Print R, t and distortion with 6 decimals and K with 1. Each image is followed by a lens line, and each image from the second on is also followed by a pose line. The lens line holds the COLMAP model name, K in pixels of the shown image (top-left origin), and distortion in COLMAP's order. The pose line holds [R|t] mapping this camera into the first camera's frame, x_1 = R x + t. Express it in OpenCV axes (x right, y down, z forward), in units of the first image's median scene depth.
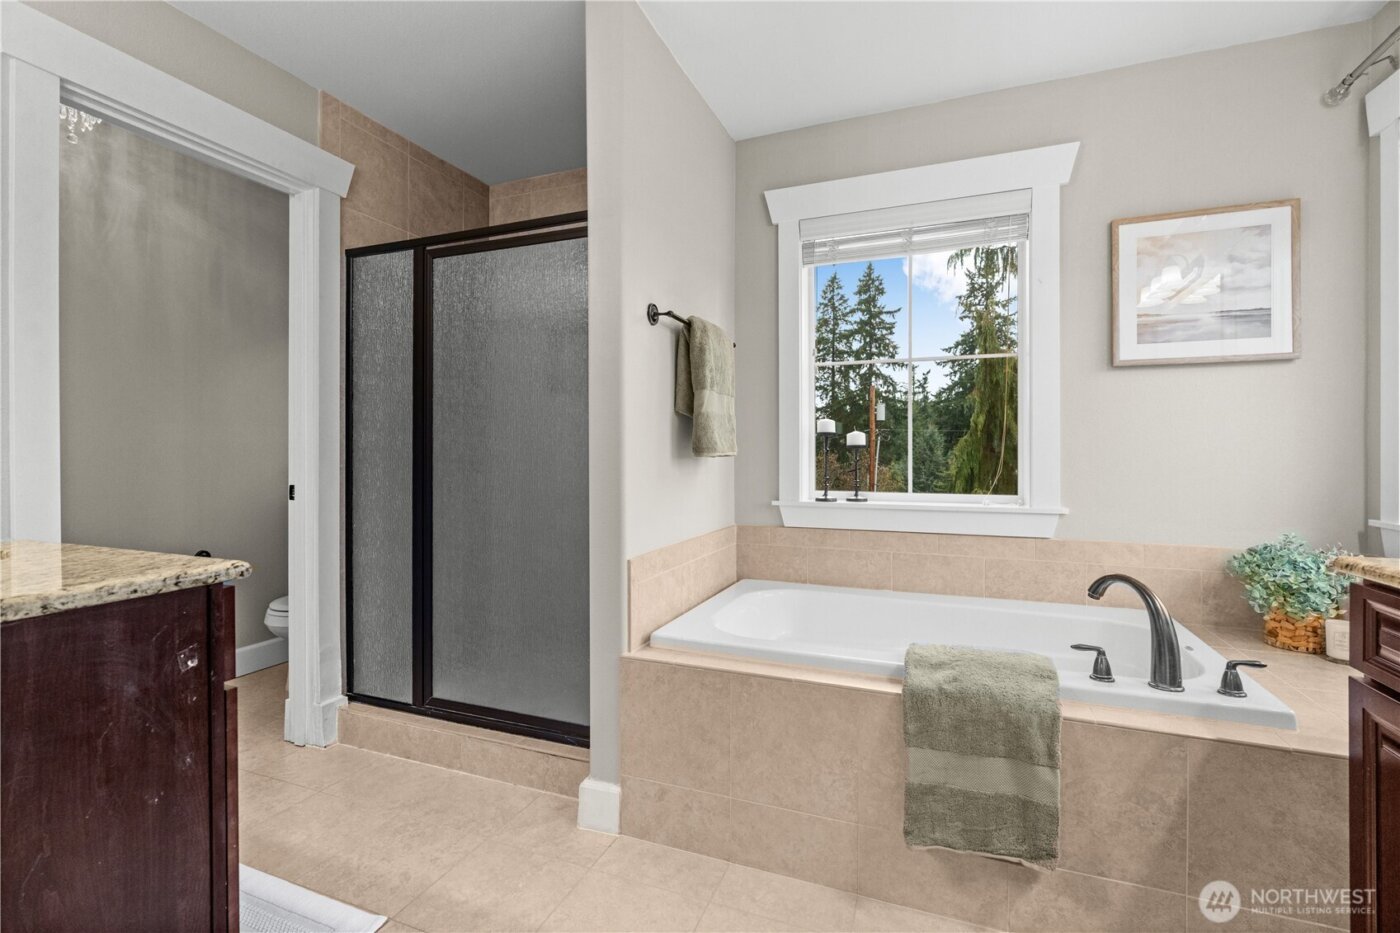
lens RADIAL K [[641.4, 0, 693.6], [0, 641.4, 460.3], [0, 0, 1]] dist [-0.006192, 0.000607]
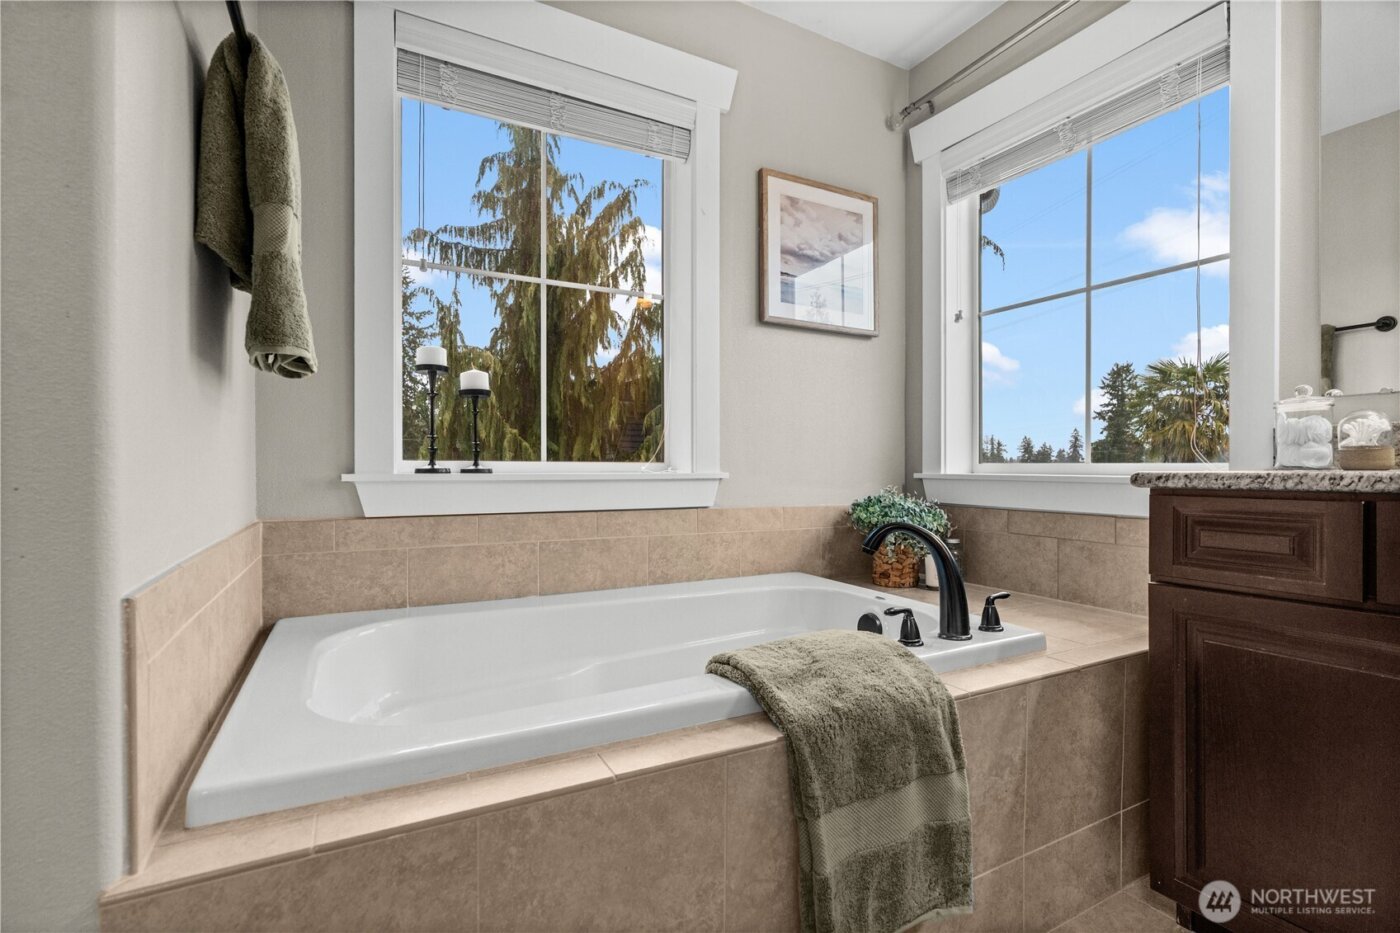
lens RADIAL K [[641.4, 0, 701.7], [0, 641.4, 470.0], [0, 0, 1]] dist [-0.006192, 0.000607]
pose [[0.636132, -0.002270, 0.771577, -0.134916], [0.007152, 0.999970, -0.002954, 0.074510], [-0.771547, 0.007397, 0.636129, 0.451685]]
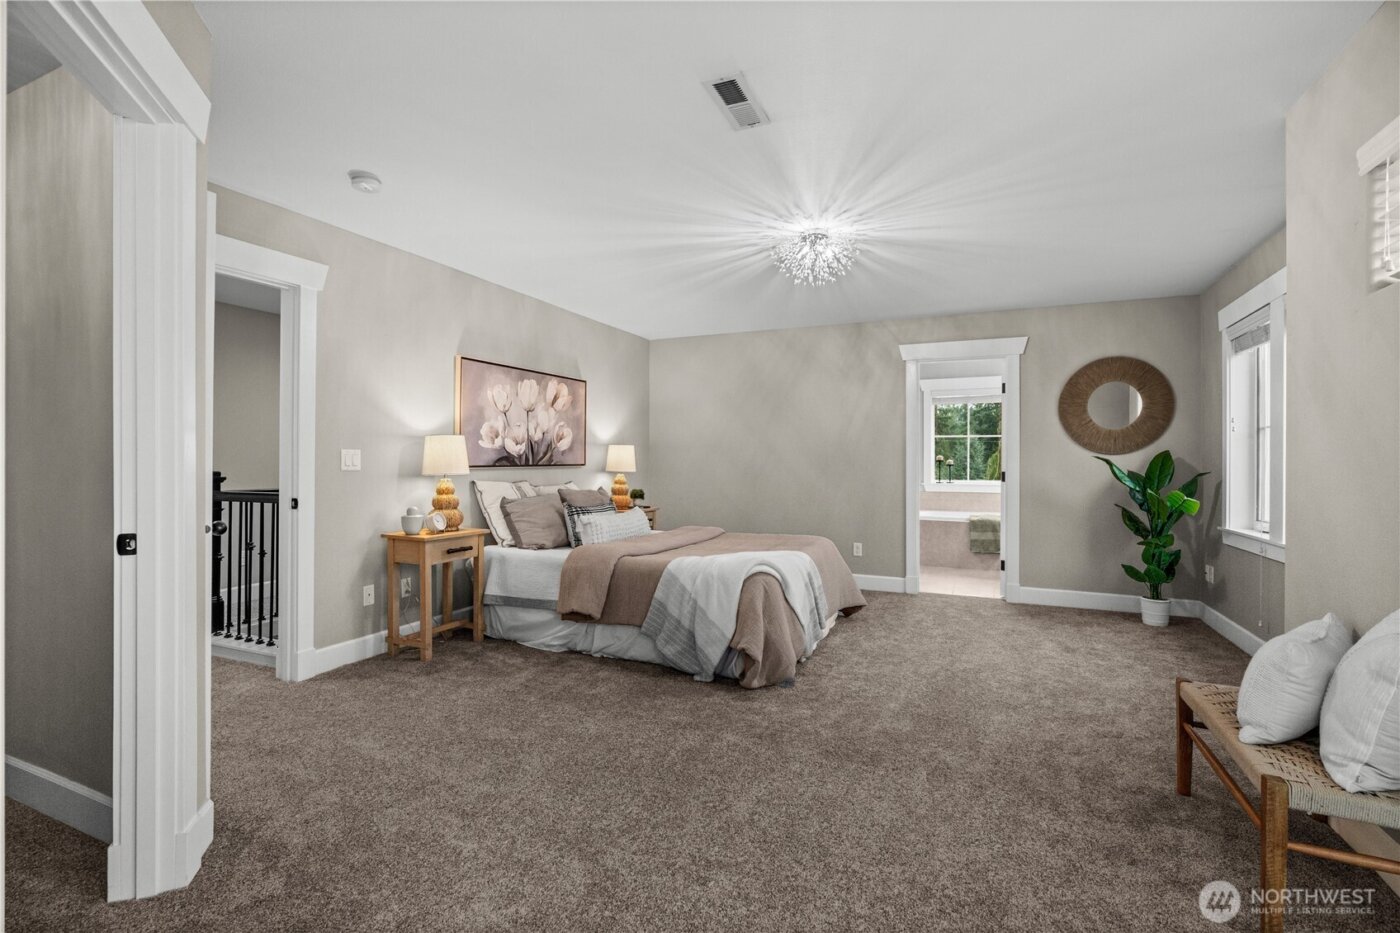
lens RADIAL K [[641.4, 0, 707.0], [0, 641.4, 461.2], [0, 0, 1]] dist [-0.006192, 0.000607]
pose [[0.999324, 0.000433, -0.036748, -0.903654], [-0.000731, 0.999967, -0.008089, -0.013008], [0.036743, 0.008111, 0.999292, -2.387049]]
